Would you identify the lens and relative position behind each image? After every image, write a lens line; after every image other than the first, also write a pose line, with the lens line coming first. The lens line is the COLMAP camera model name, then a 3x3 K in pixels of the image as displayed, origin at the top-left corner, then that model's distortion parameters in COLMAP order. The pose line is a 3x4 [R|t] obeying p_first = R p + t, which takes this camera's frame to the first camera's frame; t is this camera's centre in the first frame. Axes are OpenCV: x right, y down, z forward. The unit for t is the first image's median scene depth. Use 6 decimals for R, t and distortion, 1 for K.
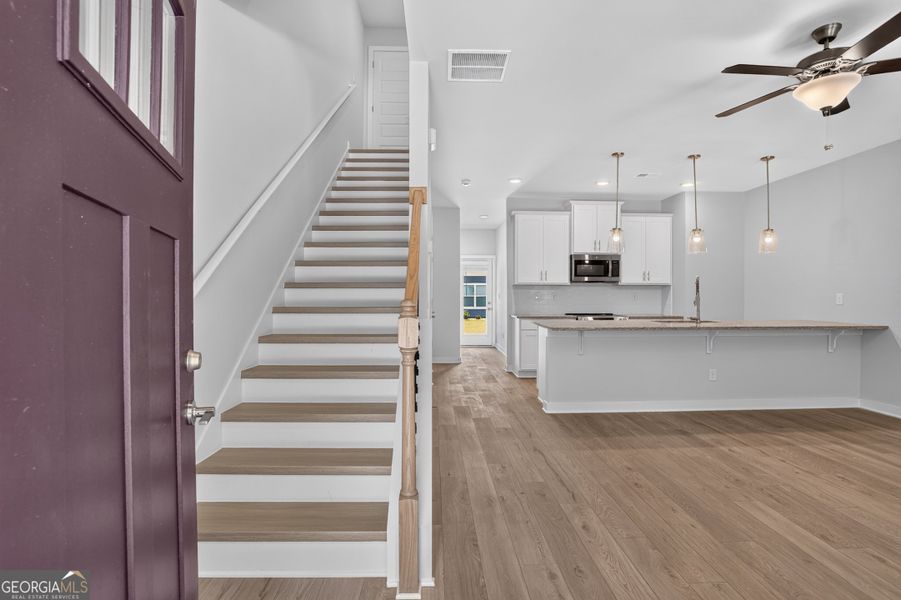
lens RADIAL K [[444.5, 0, 448.2], [0, 444.5, 297.0], [0, 0, 1]] dist [-0.058197, 0.019622]
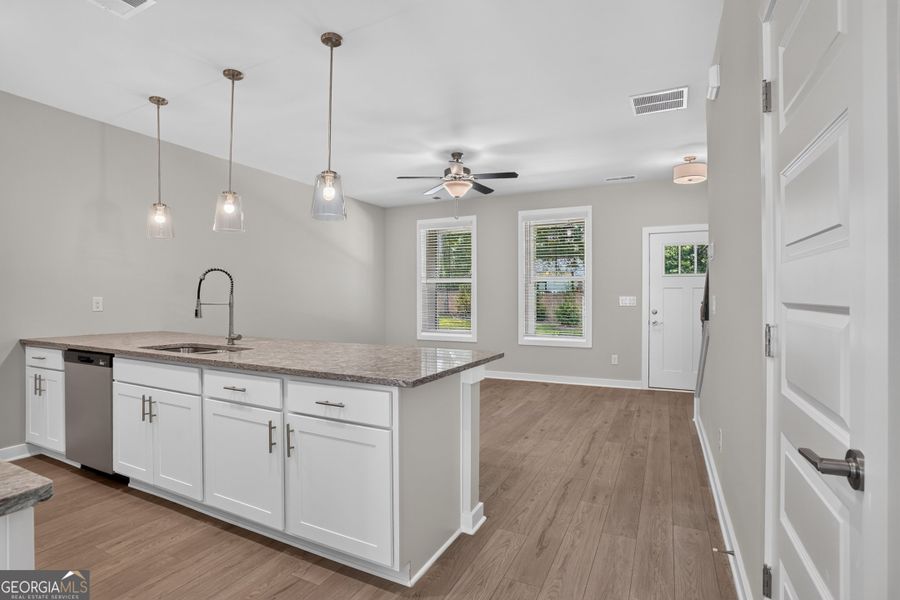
lens RADIAL K [[444.0, 0, 449.7], [0, 444.0, 294.6], [0, 0, 1]] dist [-0.058197, 0.019622]
pose [[-0.883318, 0.005310, 0.468745, 0.011037], [0.002016, 0.999970, -0.007529, -0.007101], [-0.468771, -0.005705, -0.883302, 1.776578]]
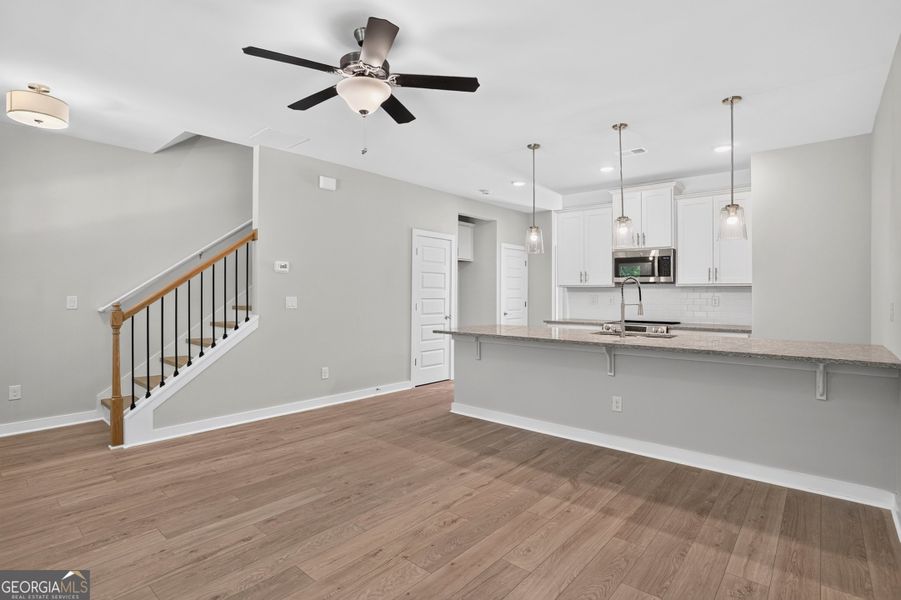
lens RADIAL K [[444.5, 0, 447.0], [0, 444.5, 286.6], [0, 0, 1]] dist [-0.058197, 0.019622]
pose [[0.732298, -0.013408, -0.680853, 1.115021], [-0.003934, 0.999706, -0.023918, -0.011924], [0.680973, 0.020194, 0.732030, 0.262617]]
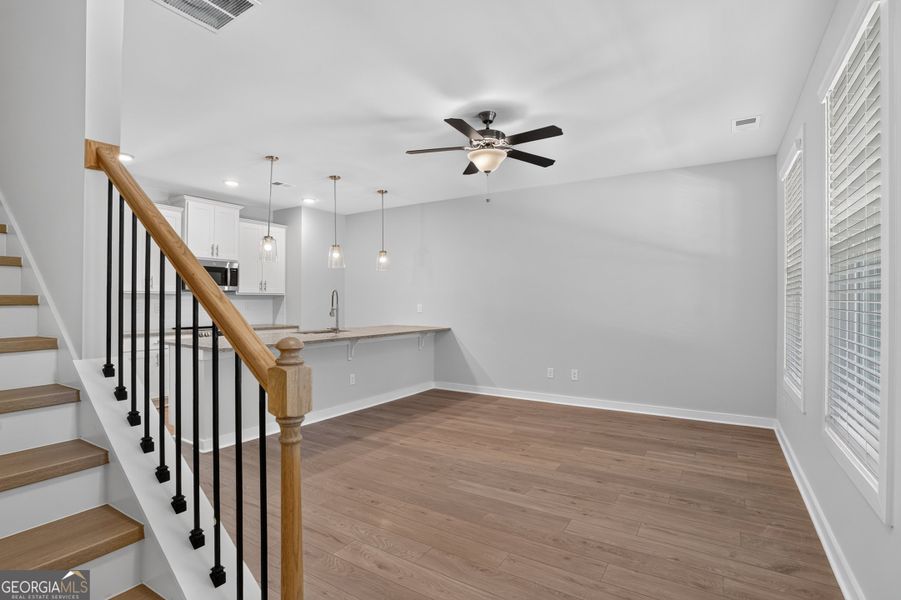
lens RADIAL K [[444.5, 0, 438.8], [0, 444.5, 298.3], [0, 0, 1]] dist [-0.058197, 0.019622]
pose [[0.573467, 0.003947, 0.819219, -0.225499], [0.003203, 0.999970, -0.007059, -0.021486], [-0.819222, 0.006672, 0.573437, 0.215658]]
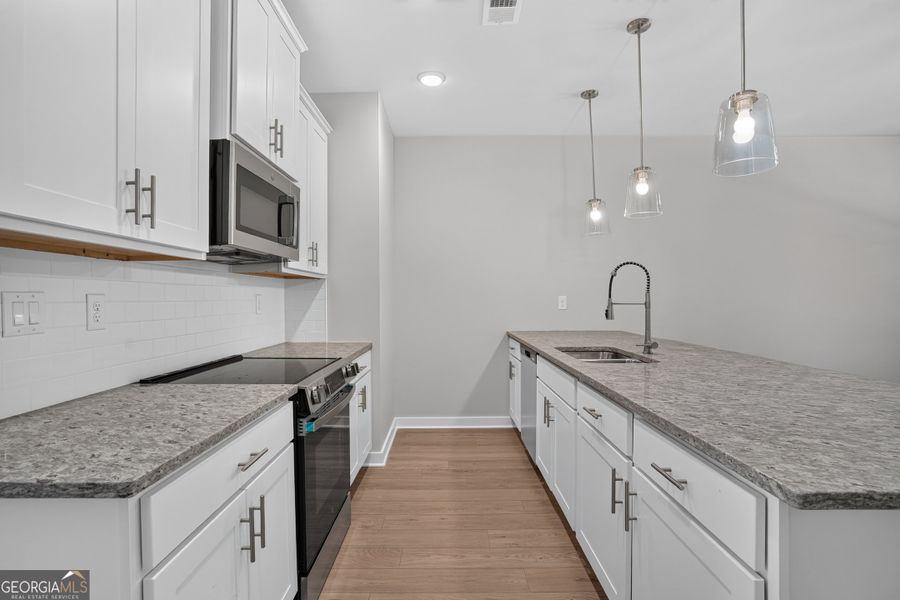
lens RADIAL K [[444.0, 0, 450.3], [0, 444.0, 297.1], [0, 0, 1]] dist [-0.058197, 0.019622]
pose [[0.035669, 0.003773, 0.999357, 0.069592], [0.008397, 0.999956, -0.004075, -0.006542], [-0.999328, 0.008536, 0.035636, 1.532729]]
